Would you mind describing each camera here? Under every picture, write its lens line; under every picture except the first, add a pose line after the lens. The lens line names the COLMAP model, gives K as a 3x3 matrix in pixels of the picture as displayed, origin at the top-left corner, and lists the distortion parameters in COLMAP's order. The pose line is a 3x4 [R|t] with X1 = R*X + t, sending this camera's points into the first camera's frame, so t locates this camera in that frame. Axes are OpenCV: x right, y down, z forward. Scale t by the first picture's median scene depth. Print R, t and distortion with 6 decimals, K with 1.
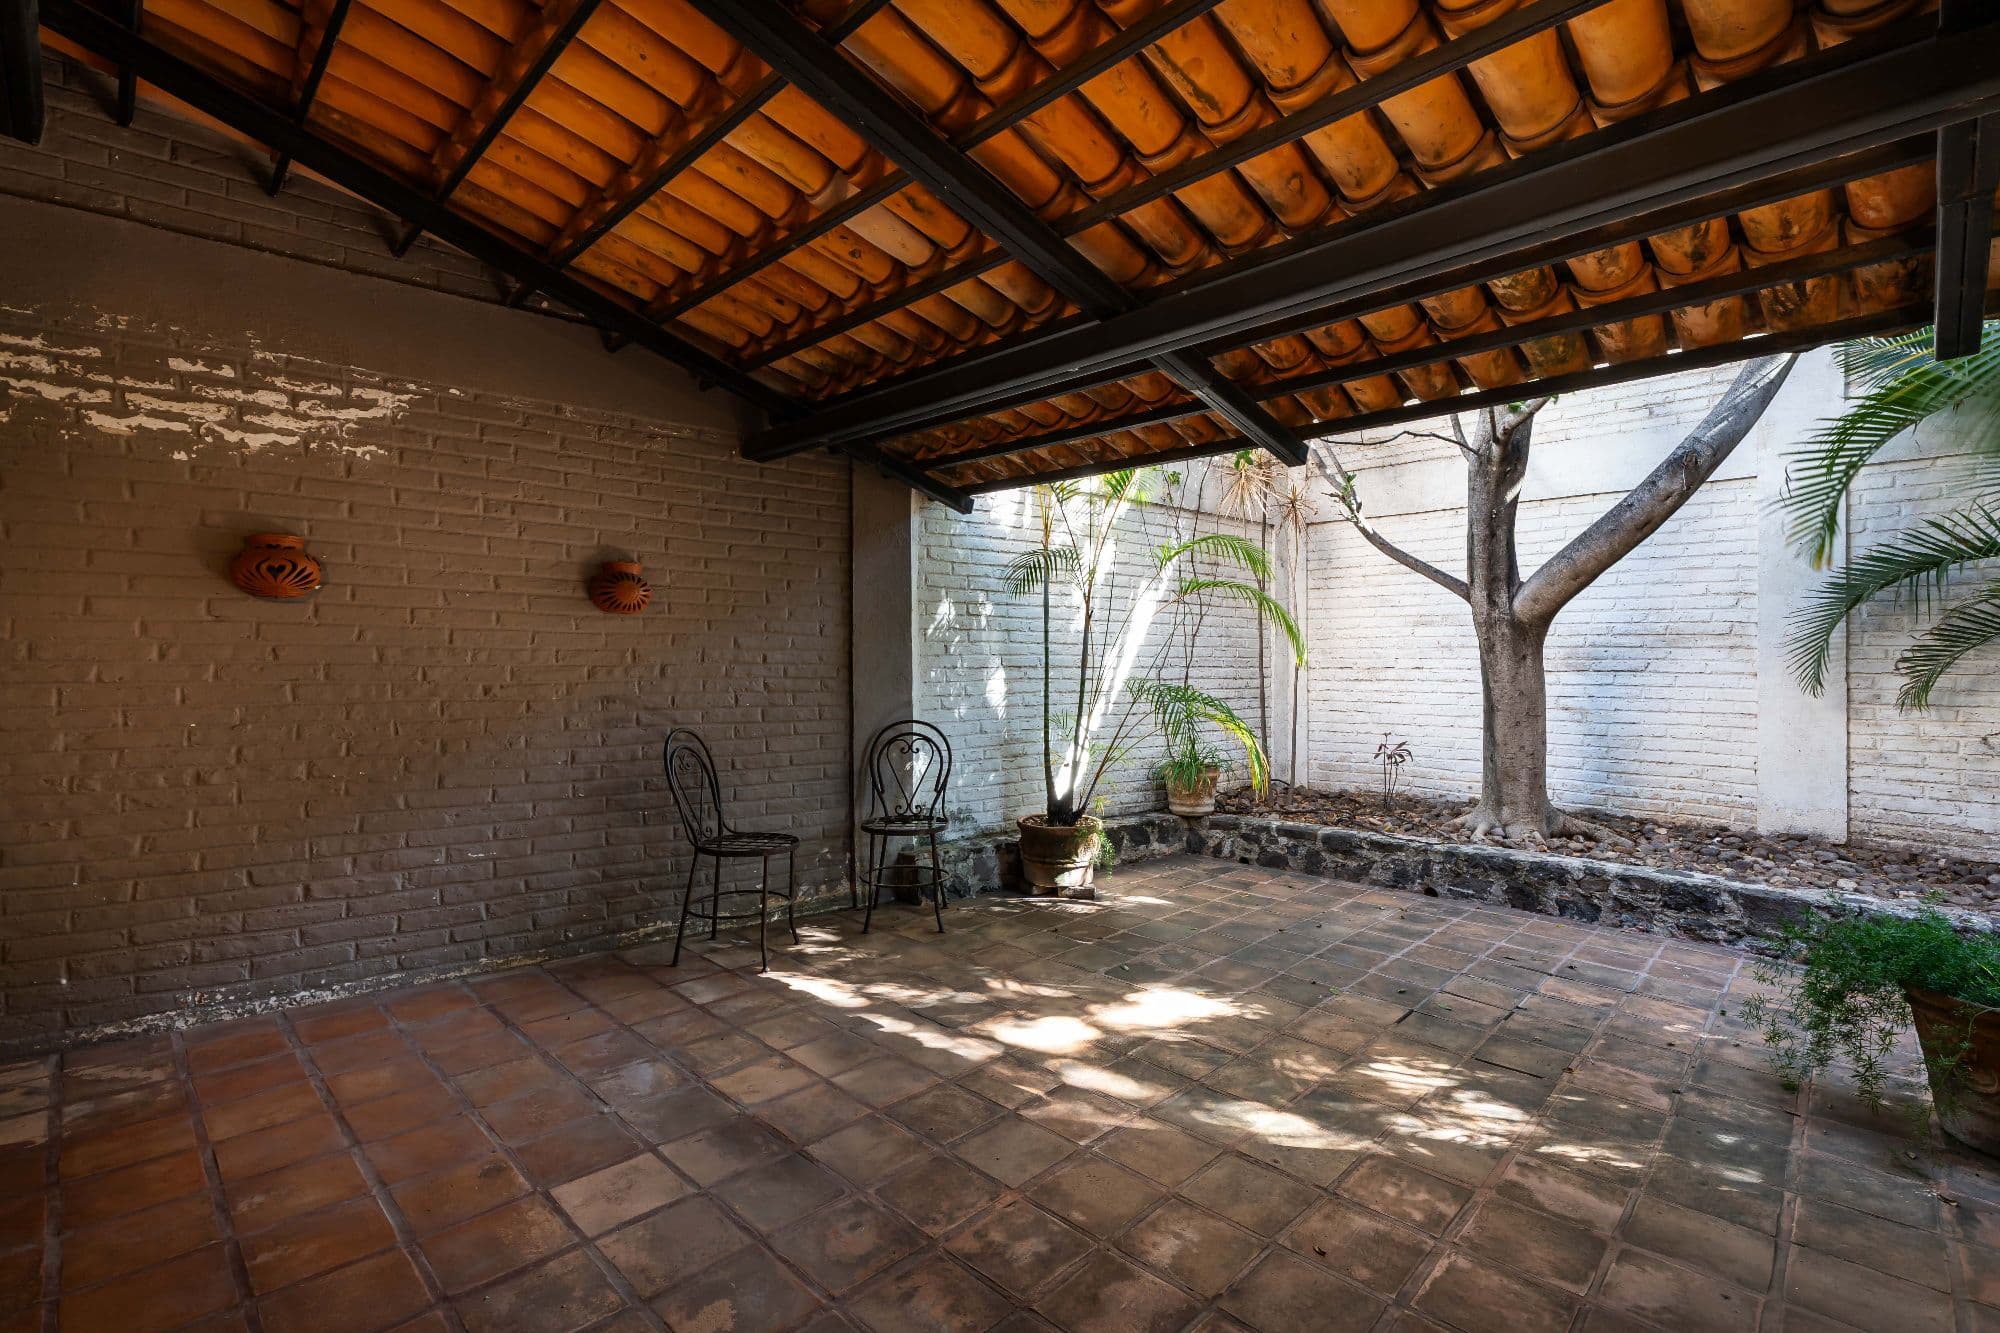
lens RADIAL K [[886.1, 0, 1008.0], [0, 886.1, 659.4], [0, 0, 1]] dist [0.000148, -0.000134]
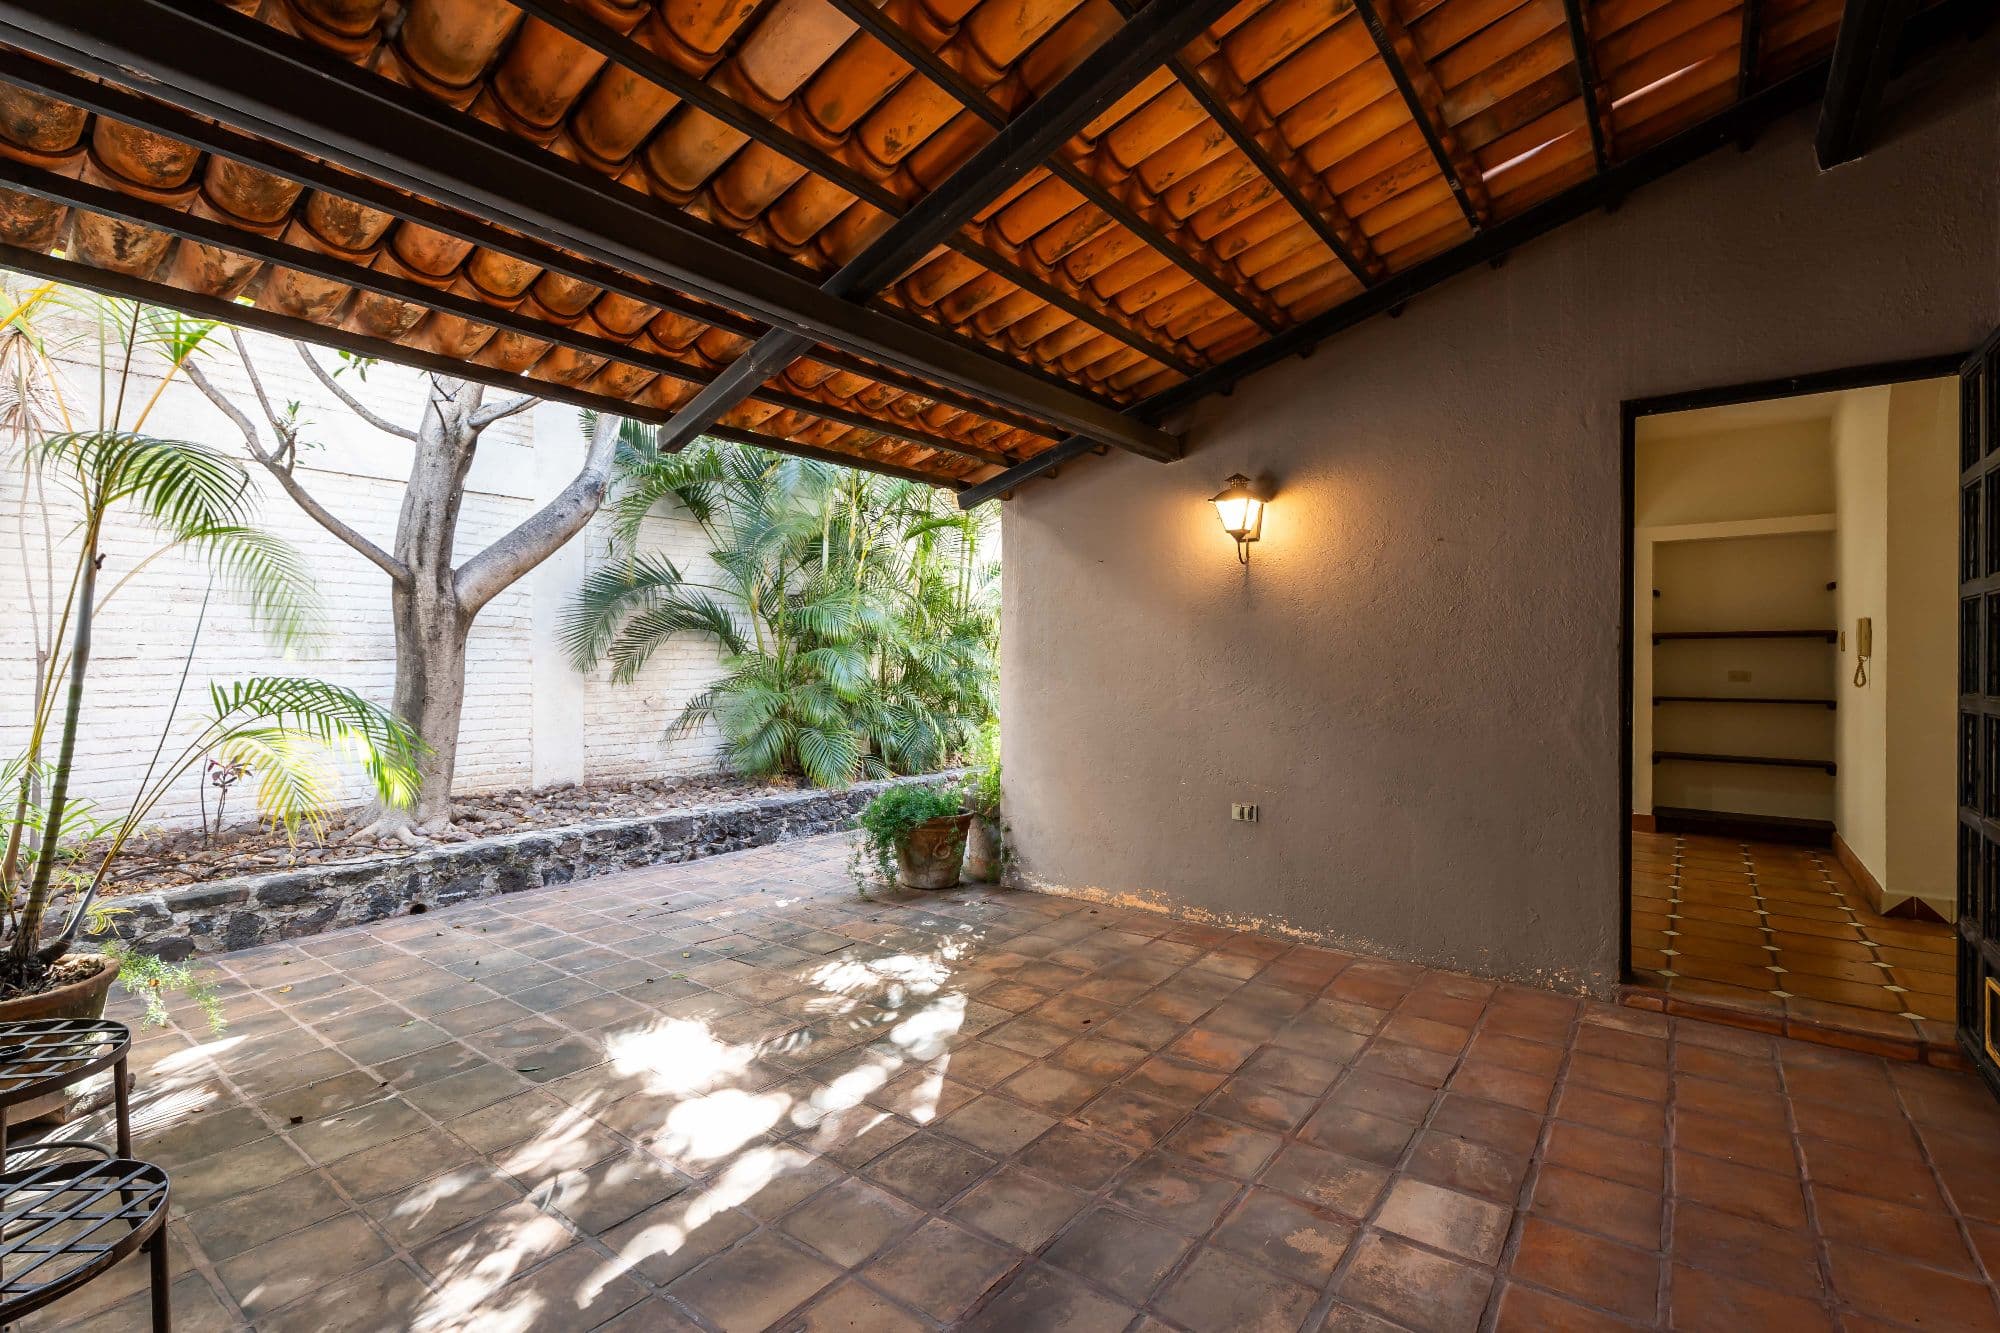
lens RADIAL K [[886.1, 0, 1008.0], [0, 886.1, 659.4], [0, 0, 1]] dist [0.000148, -0.000134]
pose [[-0.108877, -0.010185, 0.994003, -0.607942], [-0.008052, 0.999924, 0.009364, -0.002961], [-0.994023, -0.006984, -0.108951, 0.653097]]
